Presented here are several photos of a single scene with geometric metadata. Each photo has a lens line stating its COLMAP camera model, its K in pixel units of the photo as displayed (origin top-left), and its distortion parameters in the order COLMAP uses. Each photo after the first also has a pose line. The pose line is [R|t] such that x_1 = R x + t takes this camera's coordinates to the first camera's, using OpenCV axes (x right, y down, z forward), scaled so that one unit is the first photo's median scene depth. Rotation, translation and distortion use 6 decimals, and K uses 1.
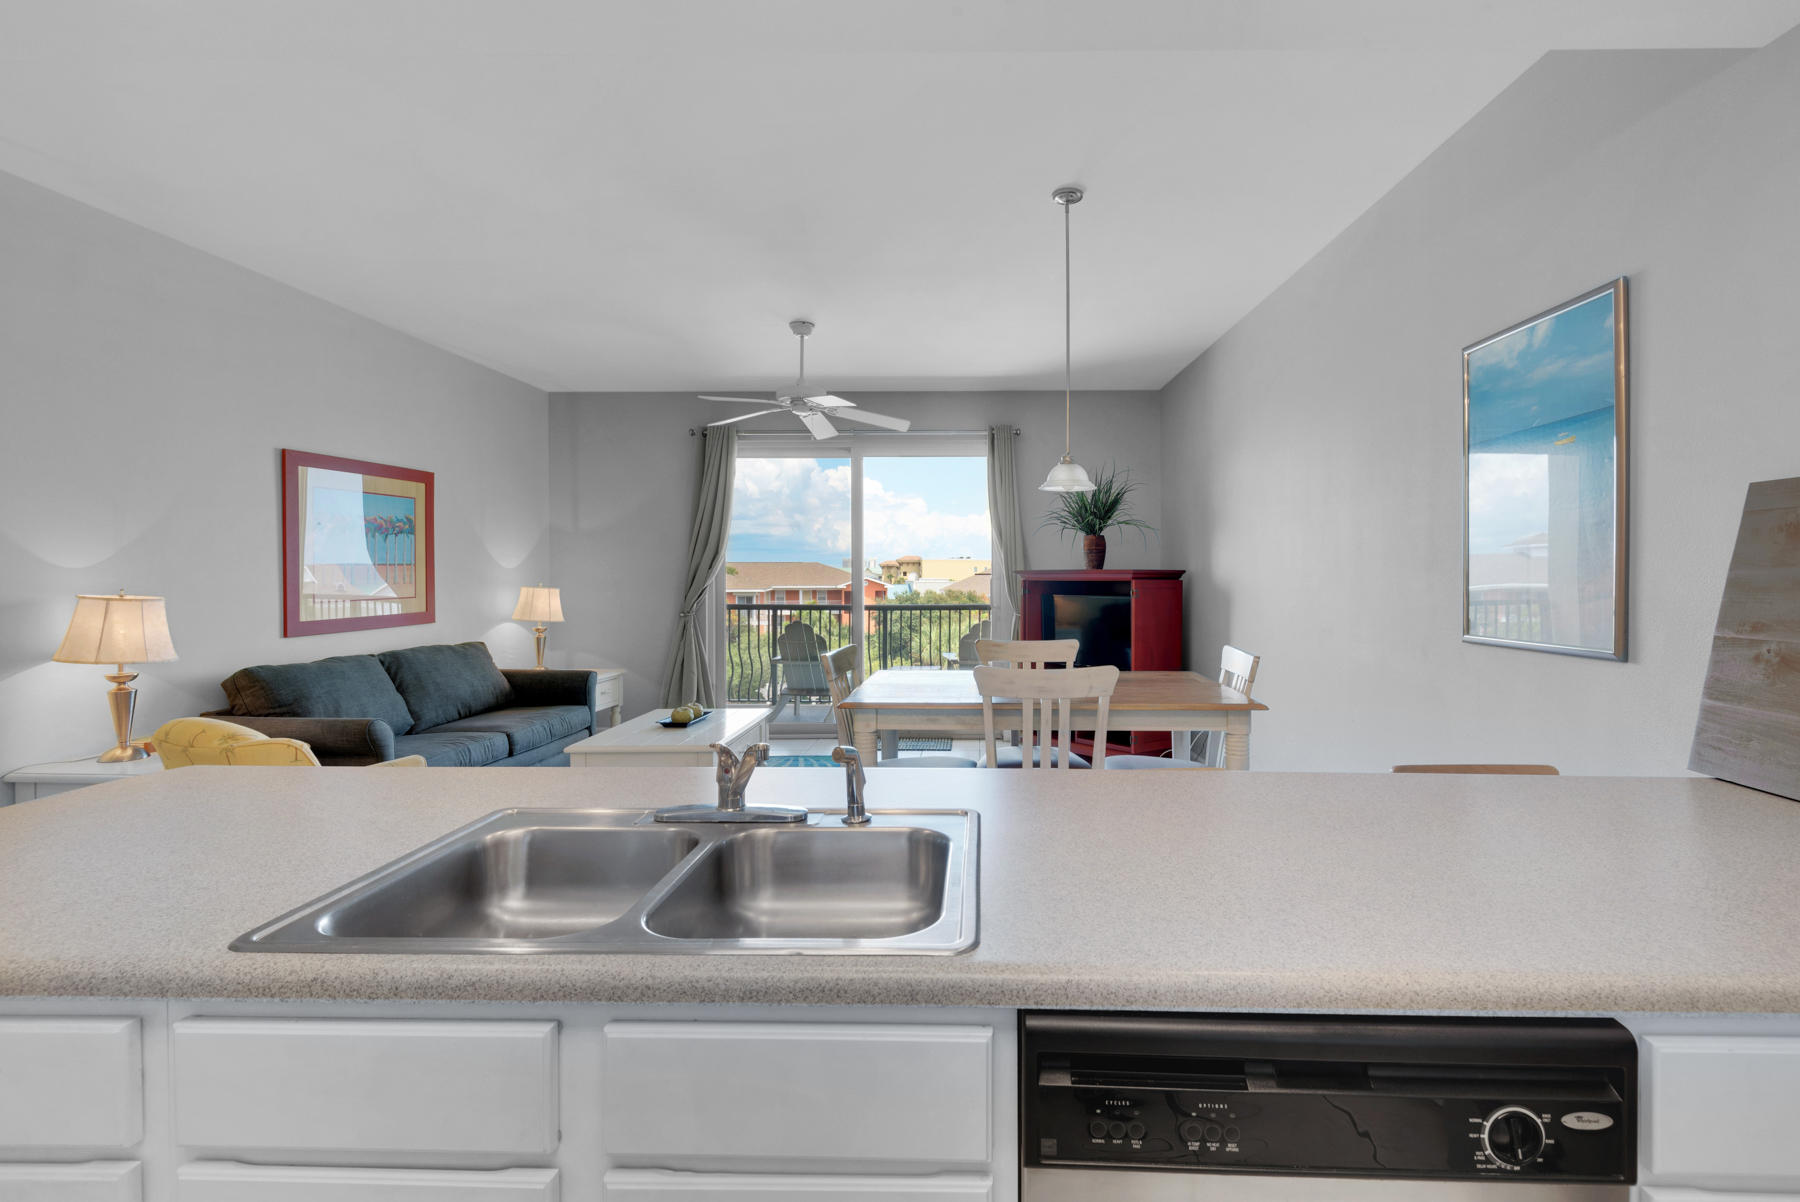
lens RADIAL K [[846.6, 0, 965.4], [0, 846.6, 591.4], [0, 0, 1]] dist [0.021594, -0.000579]
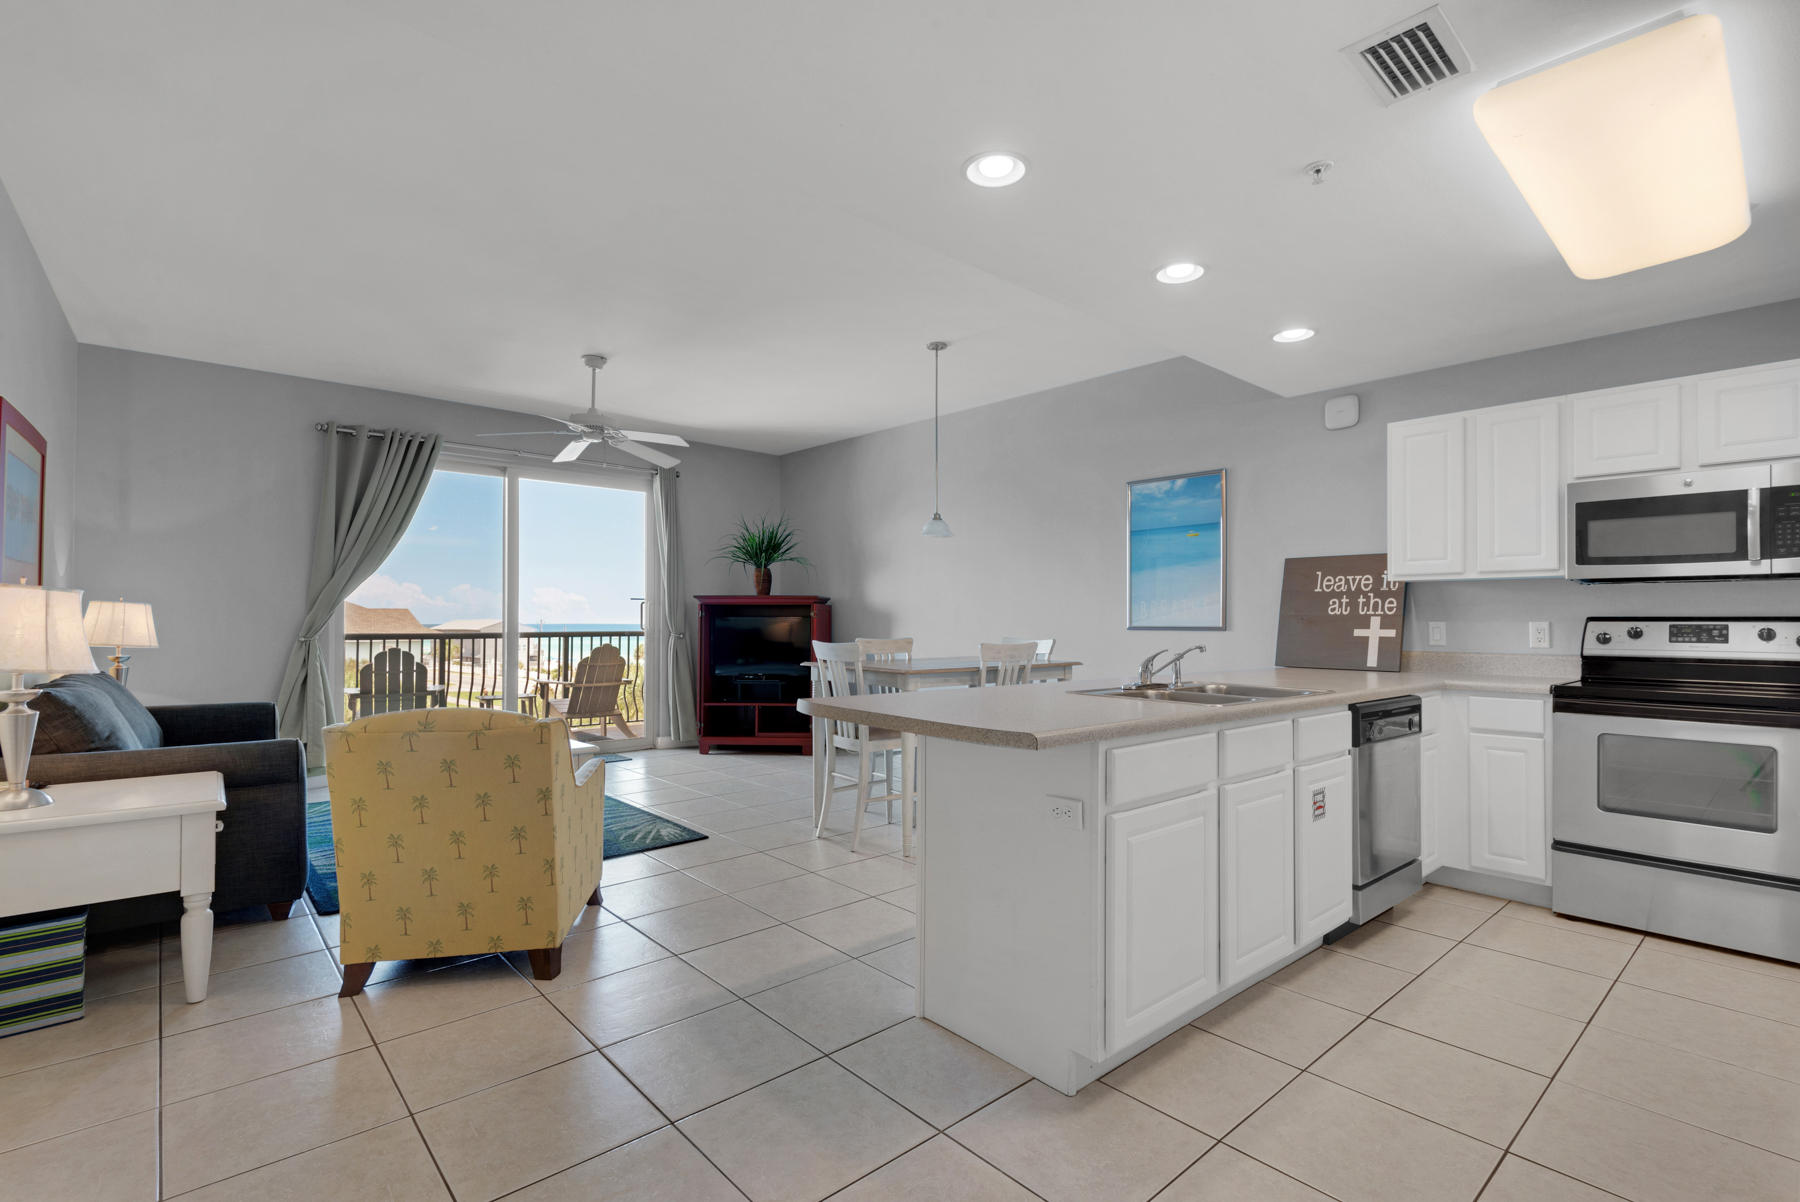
lens RADIAL K [[813.8, 0, 913.4], [0, 813.8, 612.9], [0, 0, 1]] dist [0.045731, -0.028781]
pose [[0.725693, 0.009040, 0.687960, -0.582017], [0.009202, 0.999697, -0.022843, 0.032190], [-0.687957, 0.022907, 0.725389, -0.019486]]
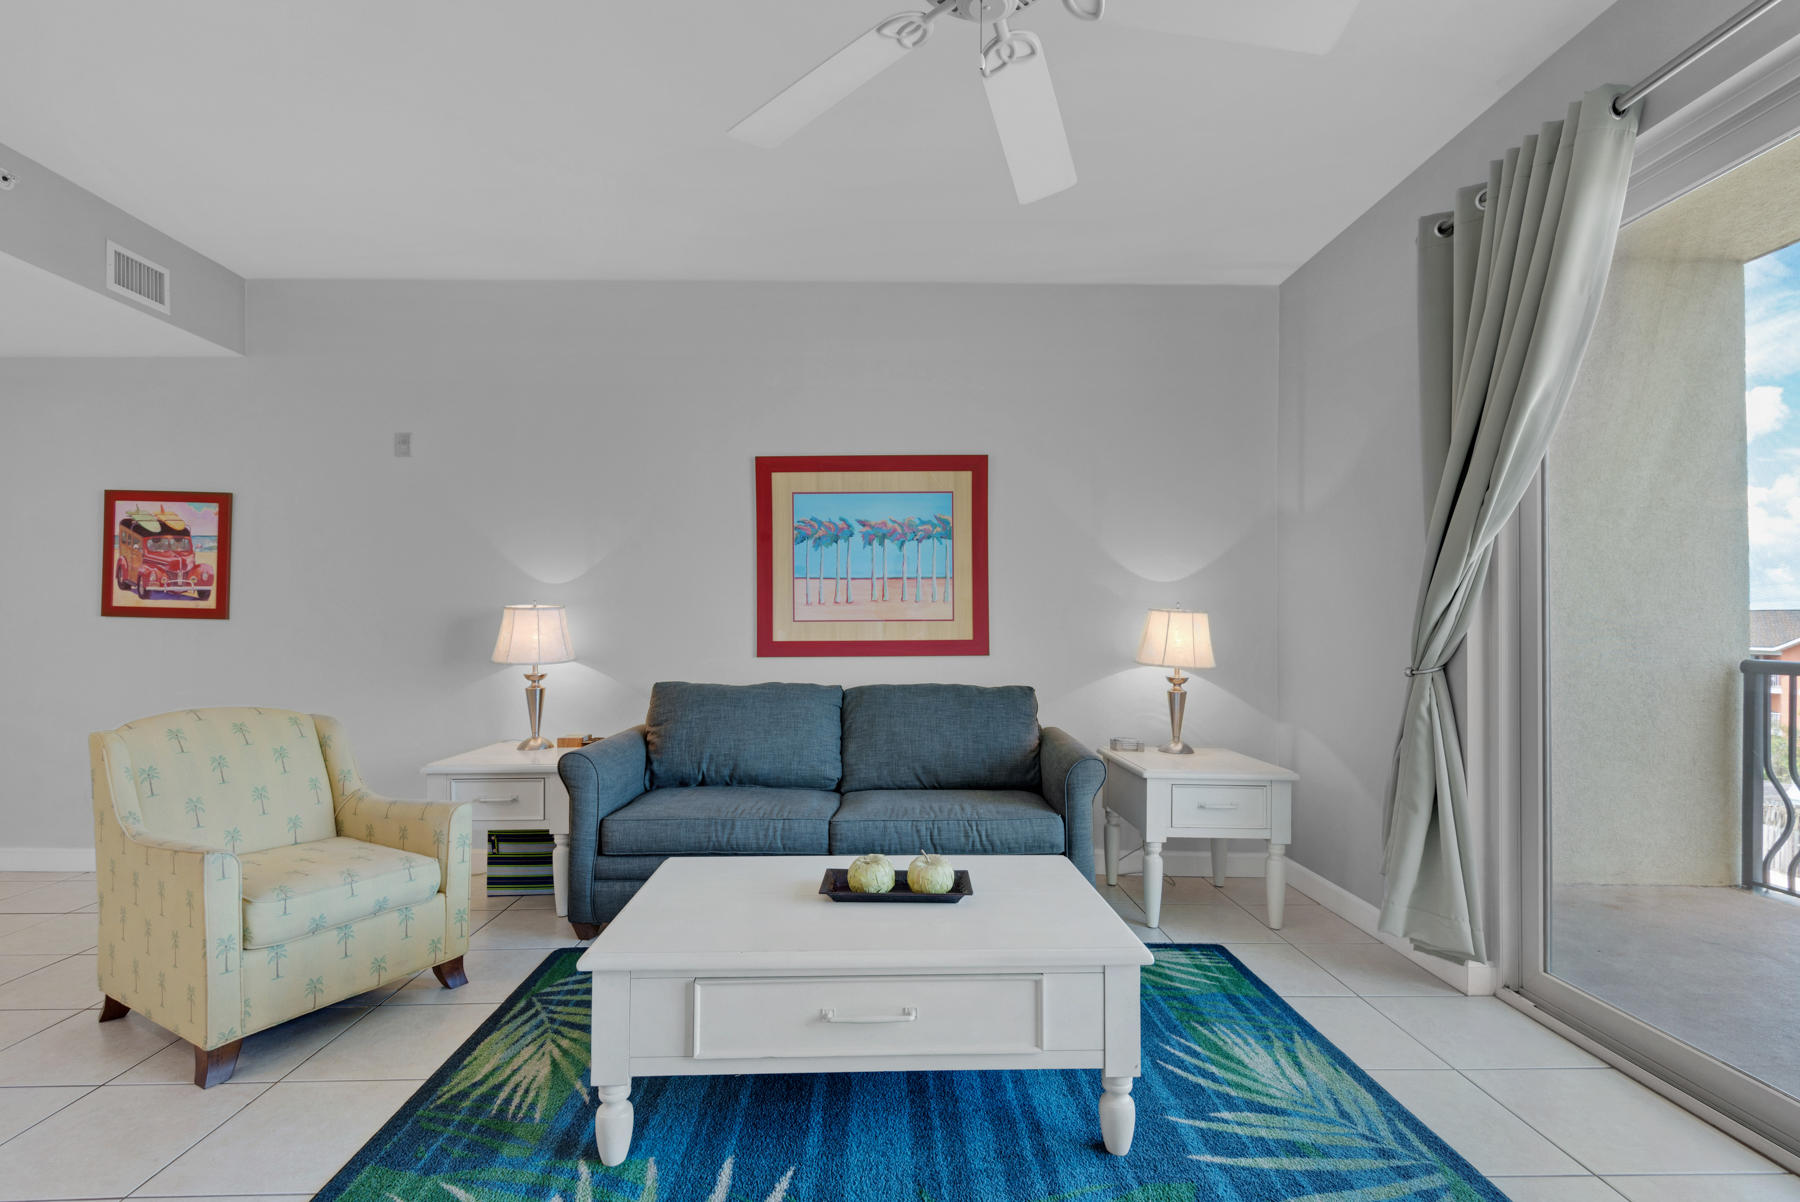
lens RADIAL K [[830.2, 0, 900.7], [0, 830.2, 619.3], [0, 0, 1]] dist [0.049104, -0.032811]
pose [[0.048481, -0.005308, -0.998810, 0.103031], [-0.023733, 0.999697, -0.006465, 0.011906], [0.998542, 0.024018, 0.048340, 0.913363]]
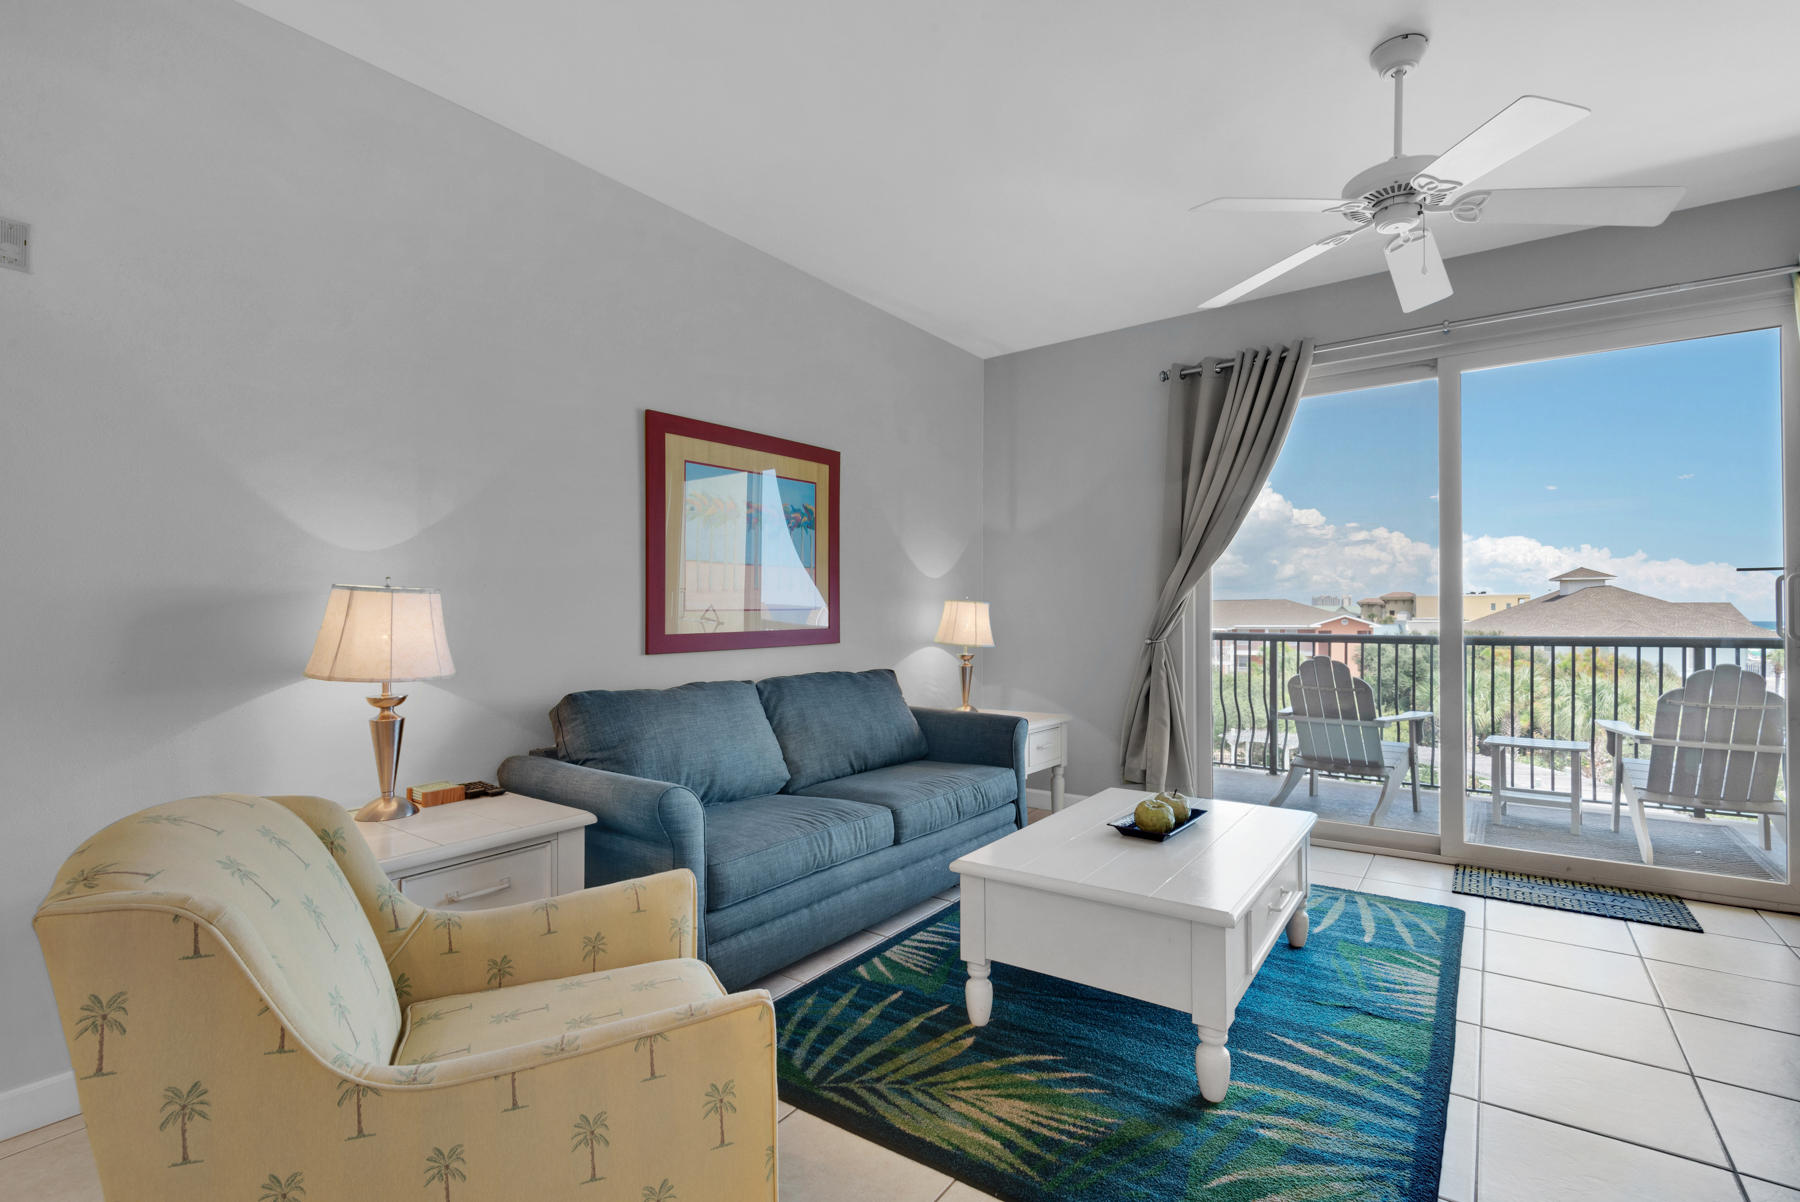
lens RADIAL K [[813.8, 0, 913.4], [0, 813.8, 612.9], [0, 0, 1]] dist [0.045731, -0.028781]
pose [[0.829099, -0.003713, -0.559090, -0.151512], [-0.008781, 0.999768, -0.019660, 0.023671], [0.559033, 0.021209, 0.828874, 0.430224]]
